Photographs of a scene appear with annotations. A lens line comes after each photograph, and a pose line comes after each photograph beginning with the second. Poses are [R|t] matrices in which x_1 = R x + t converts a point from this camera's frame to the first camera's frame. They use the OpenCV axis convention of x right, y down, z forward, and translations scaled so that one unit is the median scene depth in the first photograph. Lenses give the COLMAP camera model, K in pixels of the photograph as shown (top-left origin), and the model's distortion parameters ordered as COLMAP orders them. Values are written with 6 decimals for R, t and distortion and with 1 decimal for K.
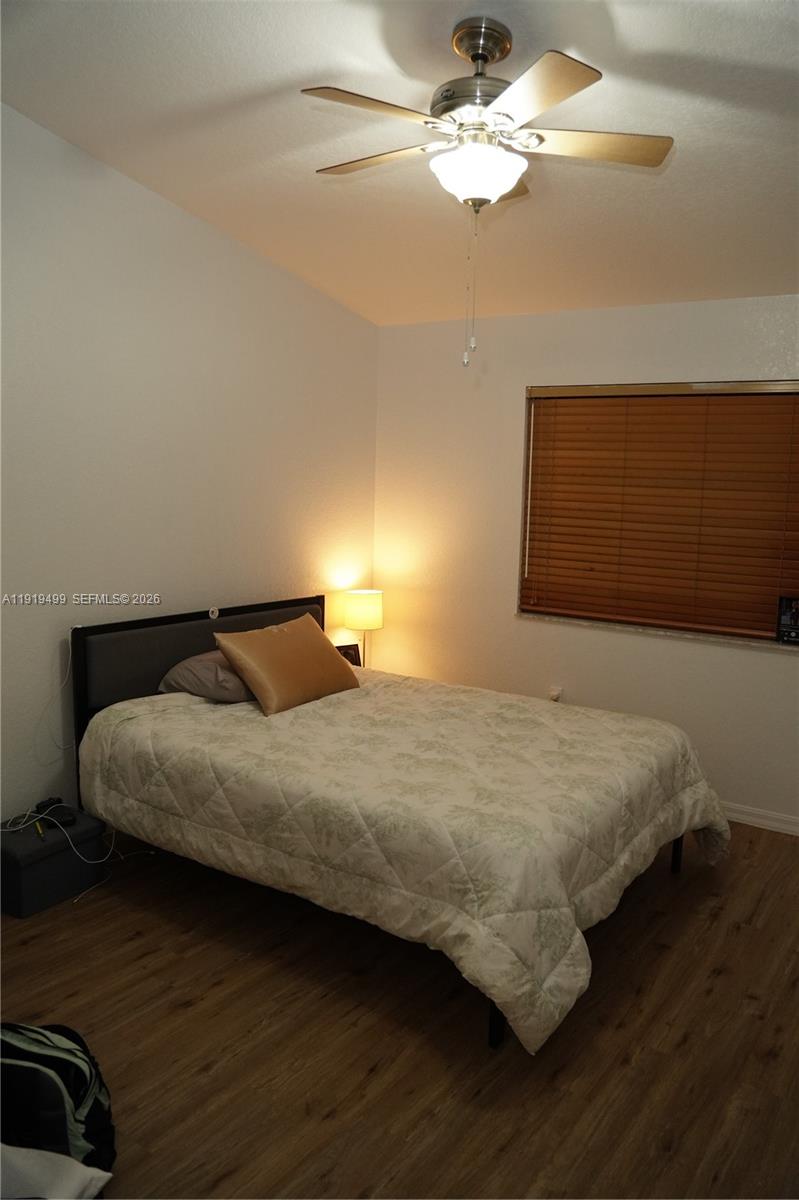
lens RADIAL K [[890.3, 0, 399.5], [0, 890.3, 600.0], [0, 0, 1]] dist [-0.134671, 0.098190]
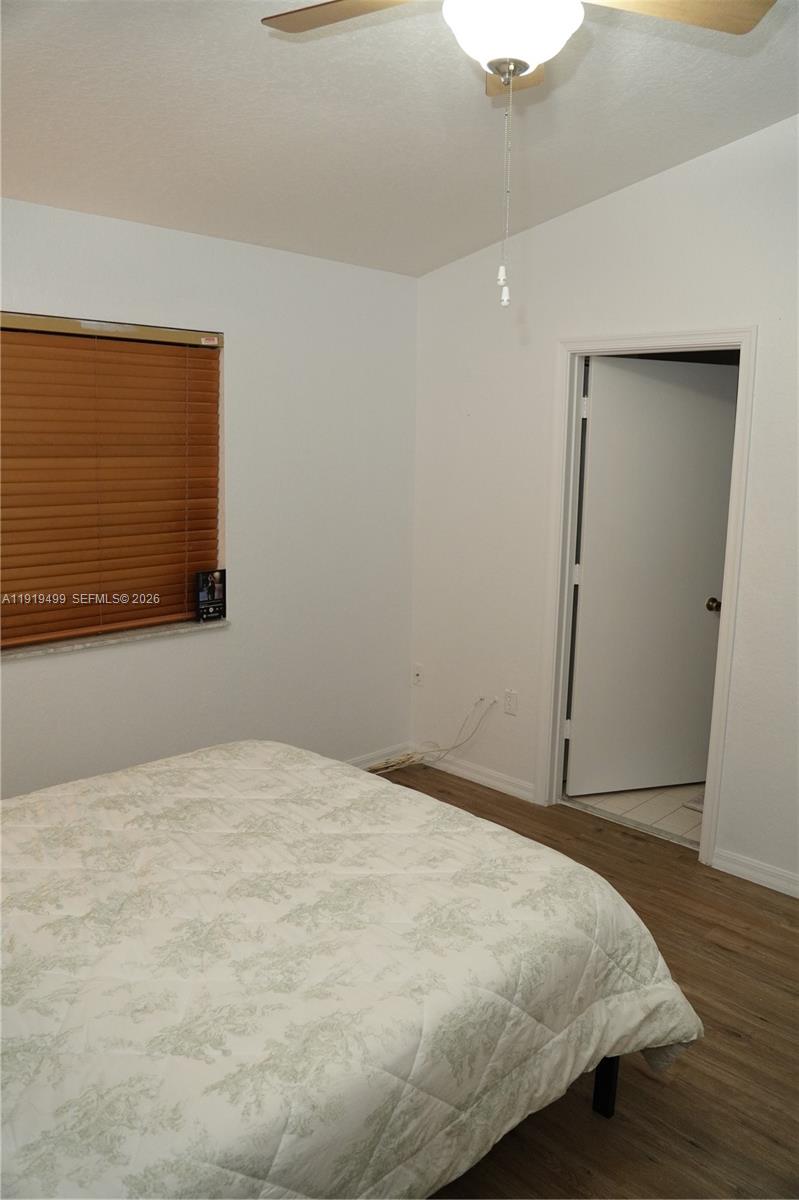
lens RADIAL K [[890.3, 0, 399.5], [0, 890.3, 600.0], [0, 0, 1]] dist [-0.134671, 0.098190]
pose [[0.169796, -0.192743, 0.966447, -0.575938], [0.123248, 0.977141, 0.173223, -0.149317], [-0.977742, 0.089701, 0.189670, 0.856962]]
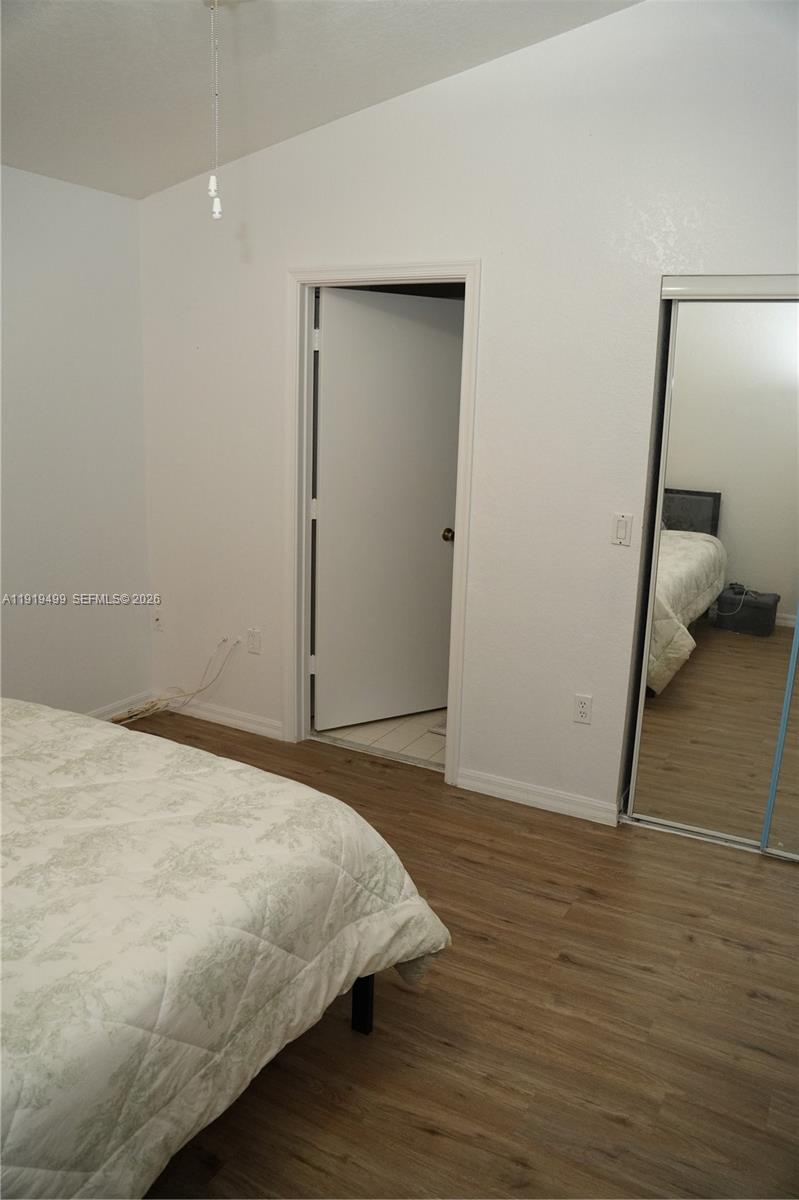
lens RADIAL K [[890.3, 0, 399.5], [0, 890.3, 600.0], [0, 0, 1]] dist [-0.134671, 0.098190]
pose [[-0.110883, -0.254404, 0.960720, -0.560586], [0.106595, 0.958061, 0.266003, -0.132431], [-0.988100, 0.131903, -0.079115, 0.842111]]
